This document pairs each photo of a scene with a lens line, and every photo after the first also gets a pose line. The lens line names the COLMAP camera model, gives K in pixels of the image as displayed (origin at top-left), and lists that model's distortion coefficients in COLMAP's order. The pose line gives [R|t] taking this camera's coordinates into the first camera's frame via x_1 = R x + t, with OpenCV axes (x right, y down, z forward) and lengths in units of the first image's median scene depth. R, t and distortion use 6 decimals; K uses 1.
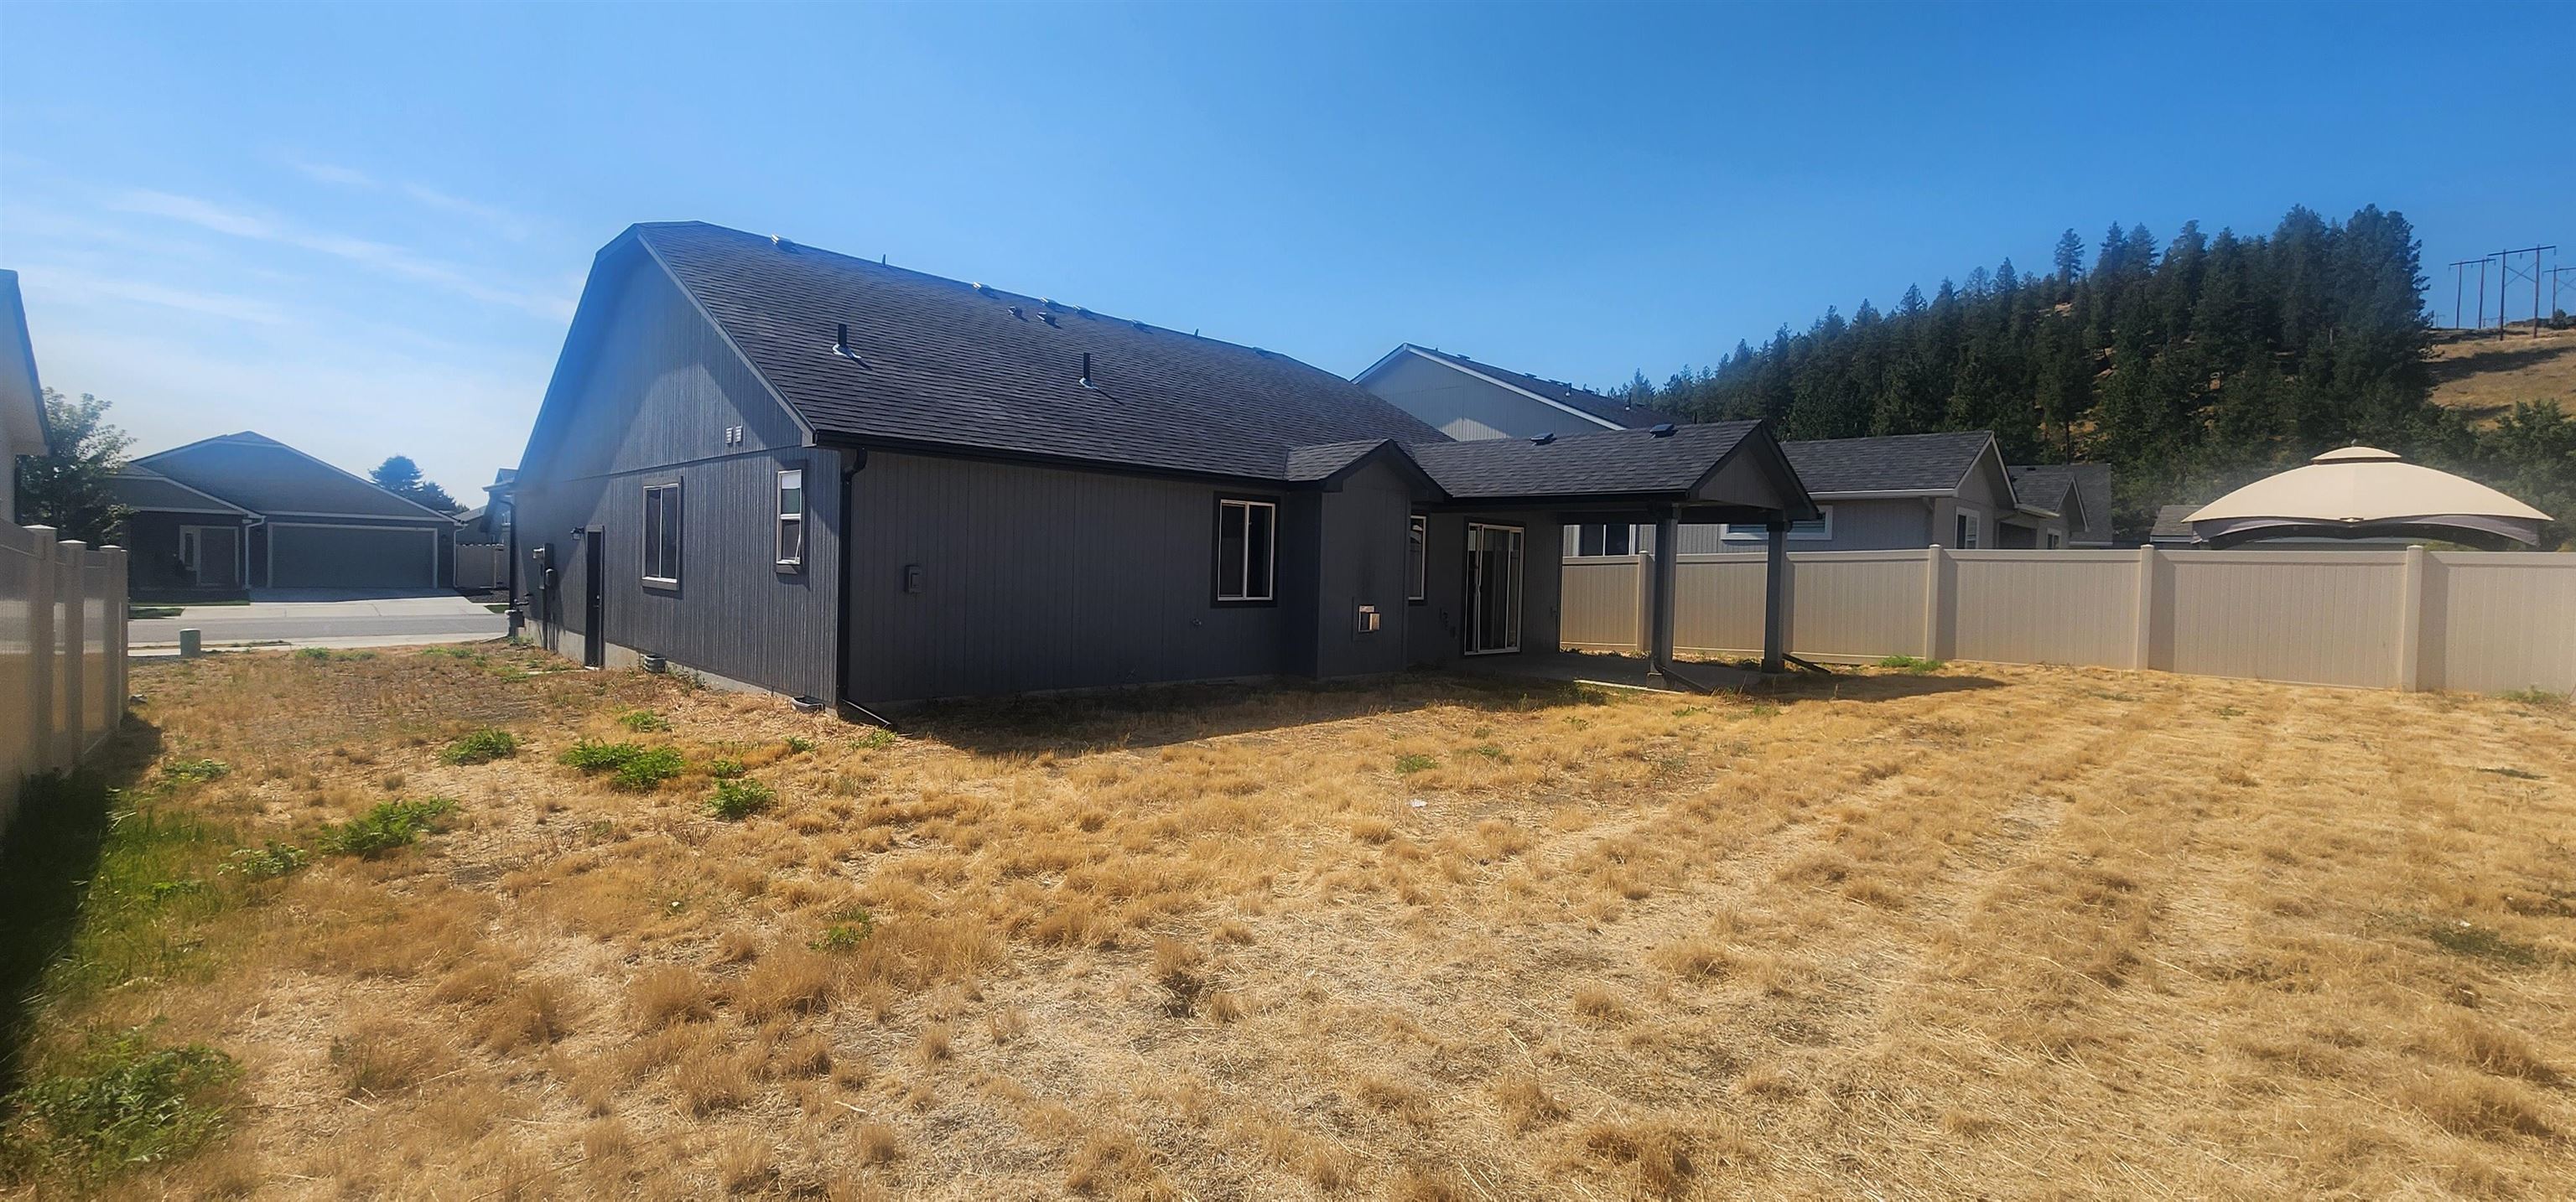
lens RADIAL K [[1065.1, 0, 1295.1], [0, 1065.1, 592.5], [0, 0, 1]] dist [-0.001219, -0.000488]
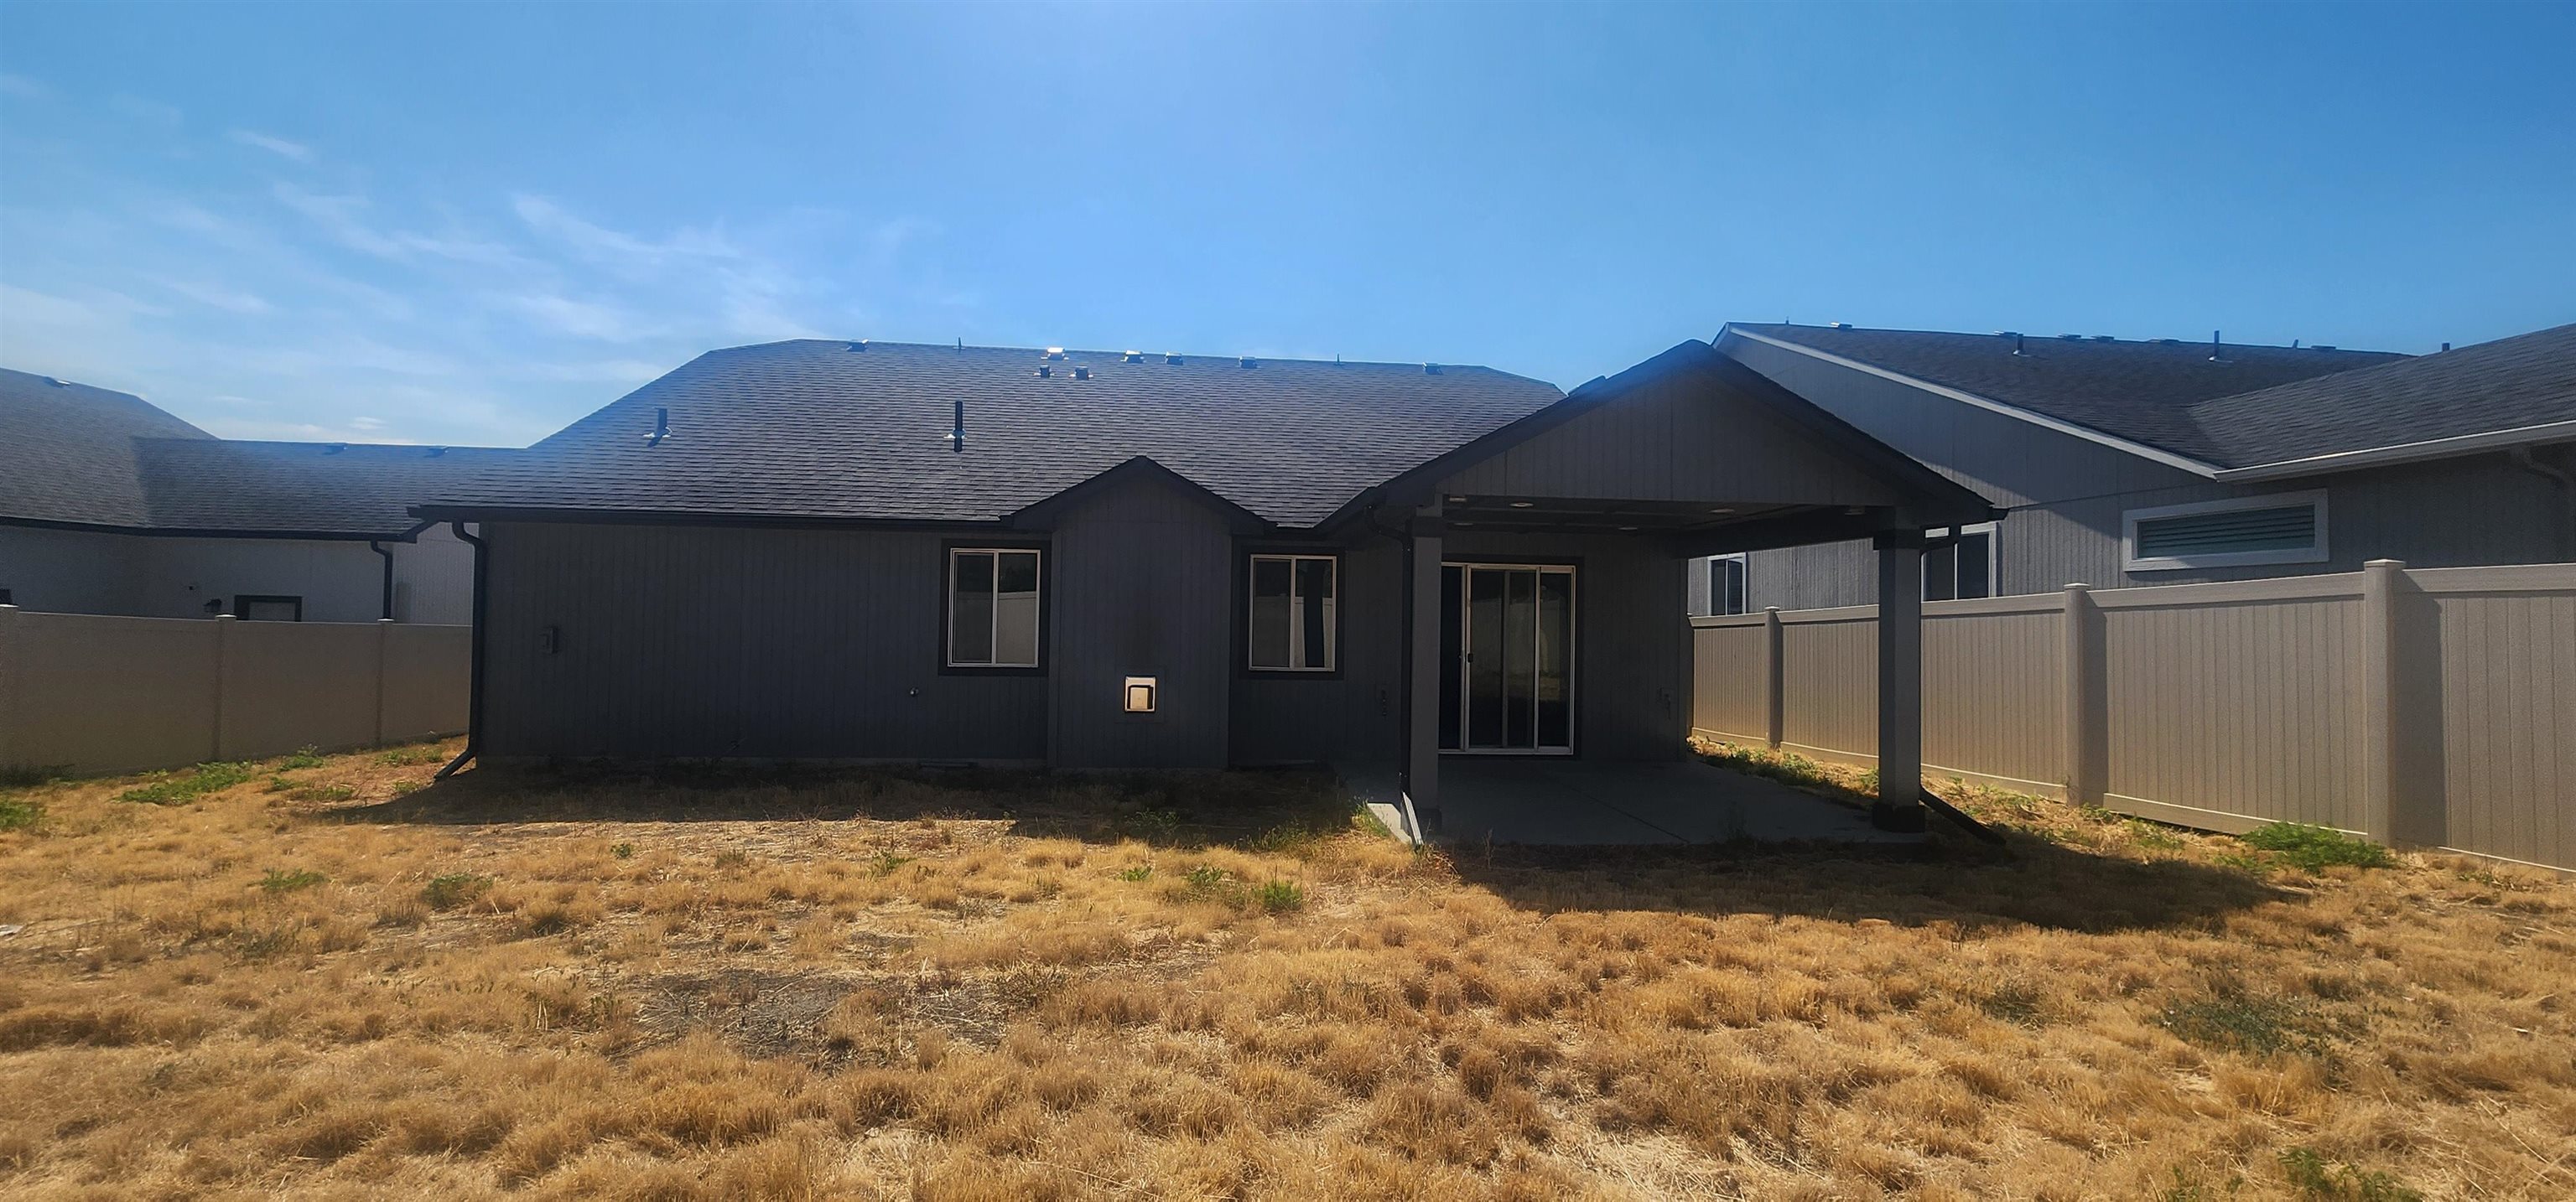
lens RADIAL K [[1065.1, 0, 1295.1], [0, 1065.1, 592.5], [0, 0, 1]] dist [-0.001219, -0.000488]
pose [[0.762745, -0.029484, -0.646027, 0.569955], [-0.010237, 0.998285, -0.057647, -0.004740], [0.646618, 0.050583, 0.761135, 0.435214]]
